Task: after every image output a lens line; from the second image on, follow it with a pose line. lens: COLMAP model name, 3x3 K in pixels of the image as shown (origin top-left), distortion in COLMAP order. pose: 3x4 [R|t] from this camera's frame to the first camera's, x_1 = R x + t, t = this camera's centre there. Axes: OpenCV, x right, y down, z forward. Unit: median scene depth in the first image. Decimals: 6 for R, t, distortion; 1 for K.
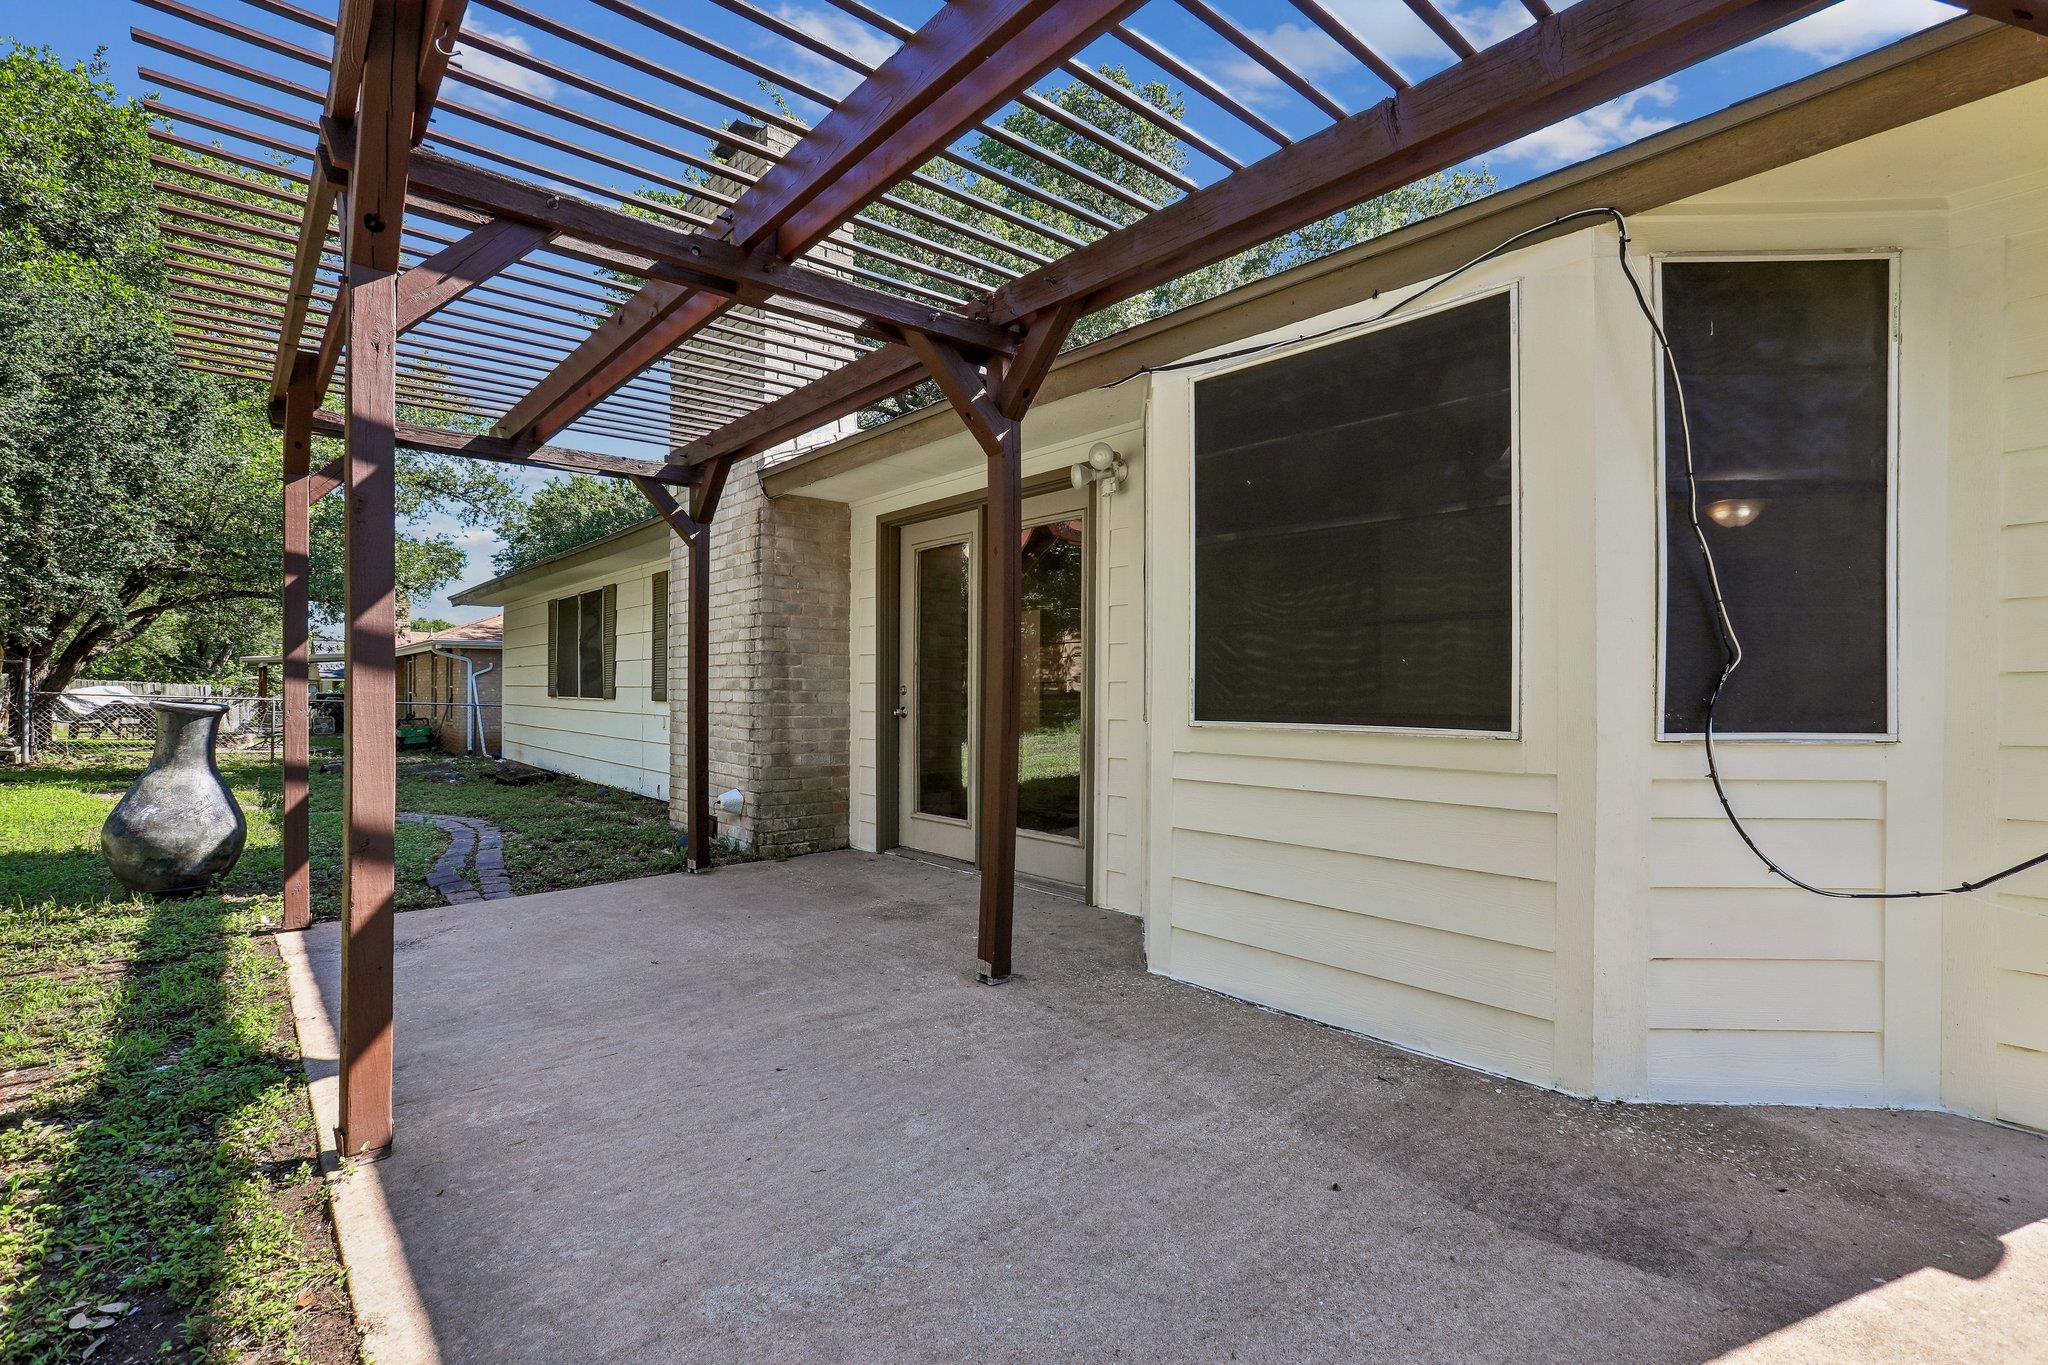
lens RADIAL K [[937.6, 0, 1026.1], [0, 937.6, 685.4], [0, 0, 1]] dist [-0.070590, 0.032328]
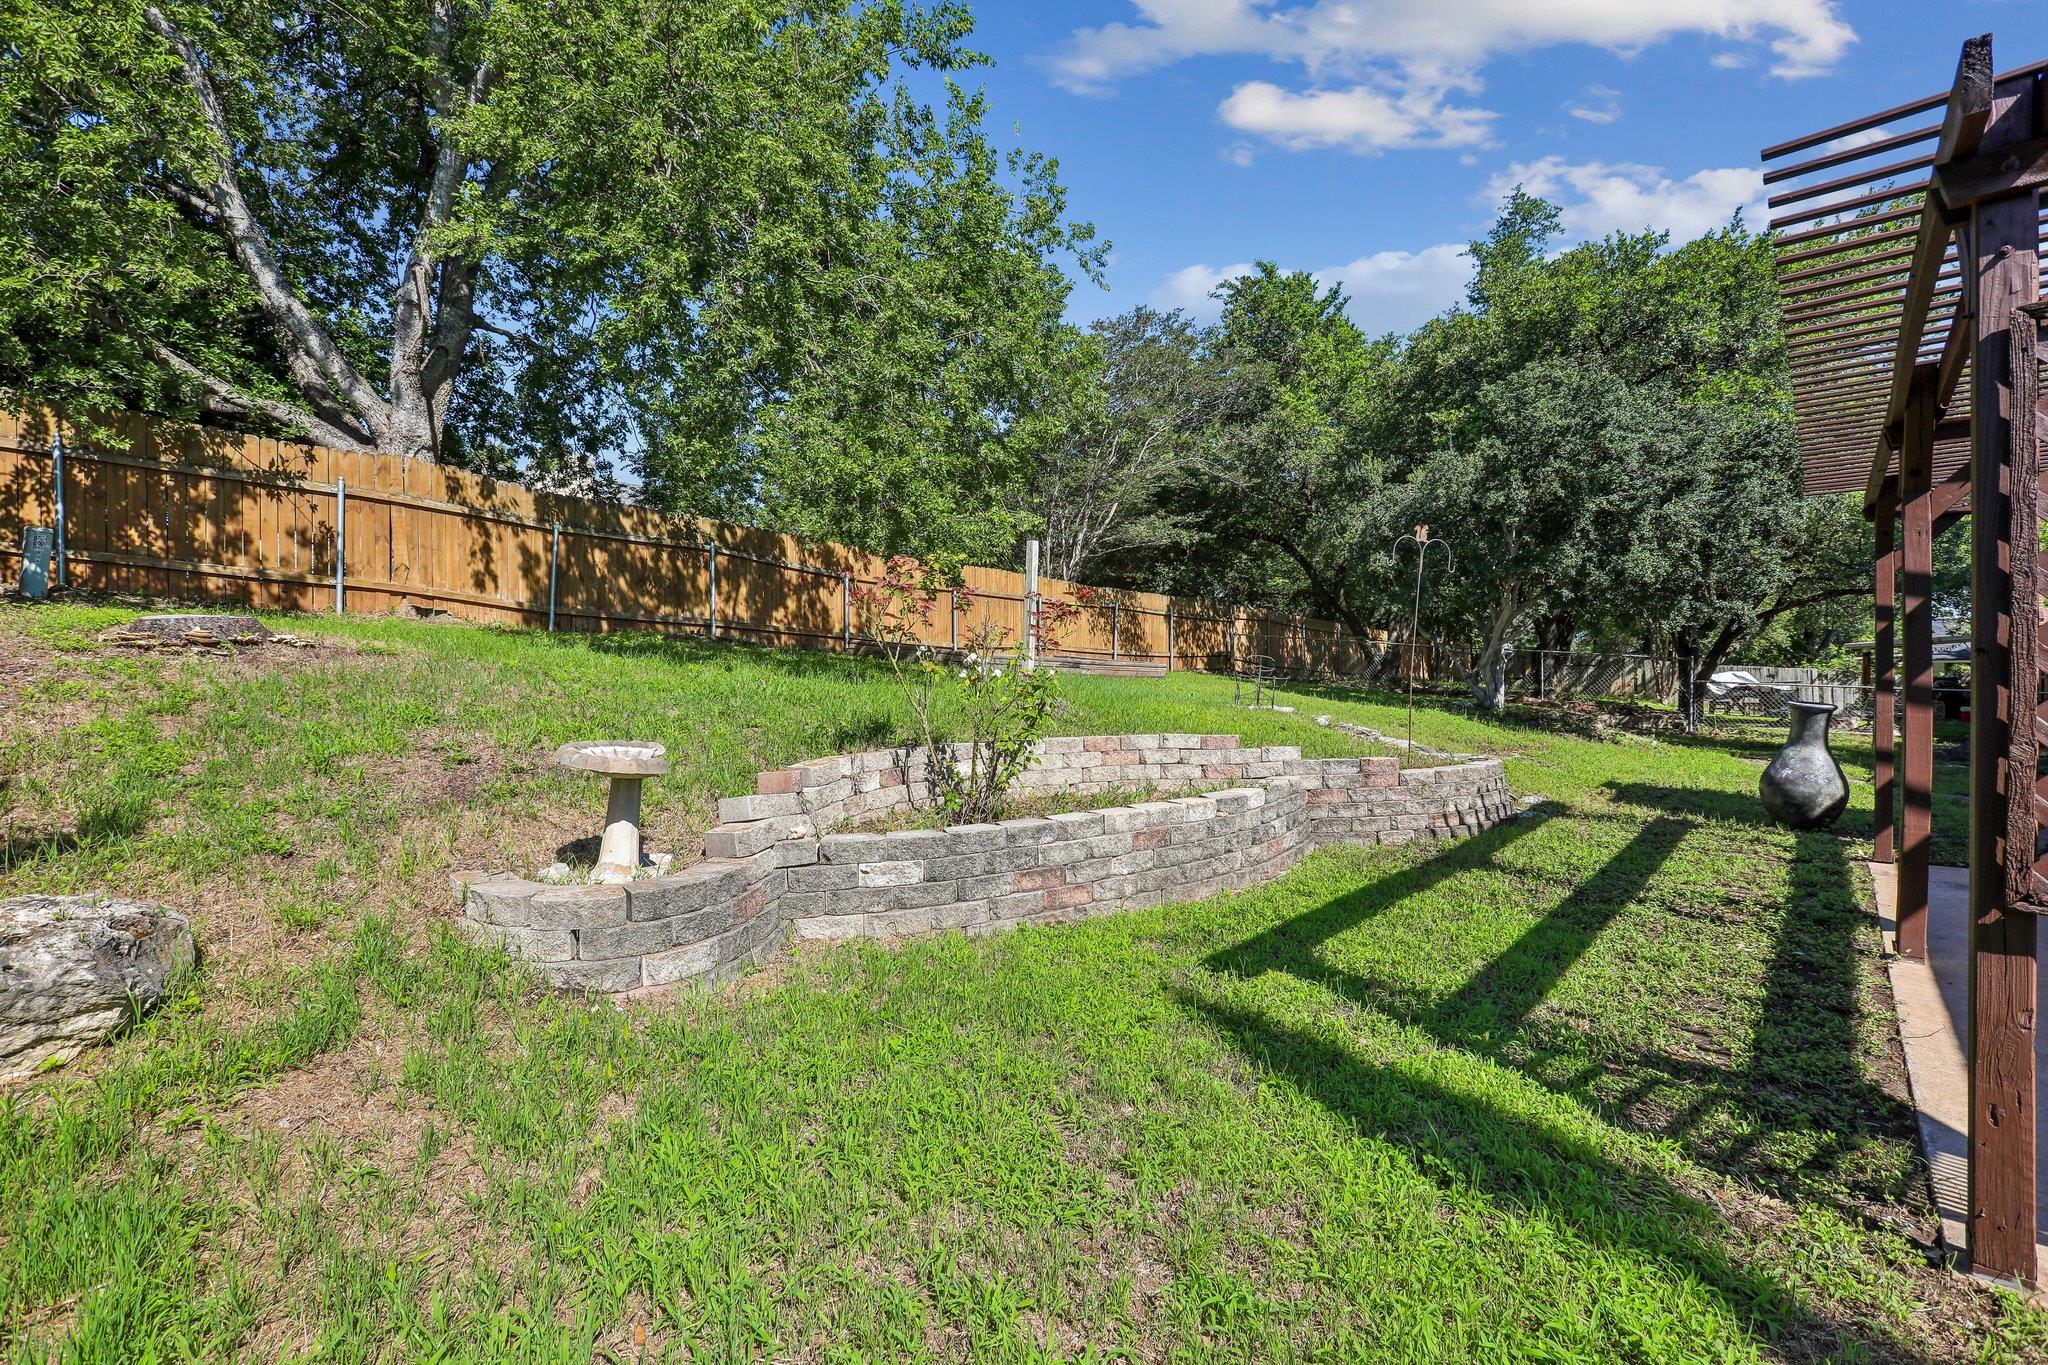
lens RADIAL K [[898.0, 0, 1024.0], [0, 898.0, 682.5], [0, 0, 1]] dist [0.001063, -0.017879]
pose [[0.109491, 0.011205, -0.993925, 0.434469], [0.010066, 0.999873, 0.012381, -0.050240], [0.993937, -0.011360, 0.109364, -0.504894]]
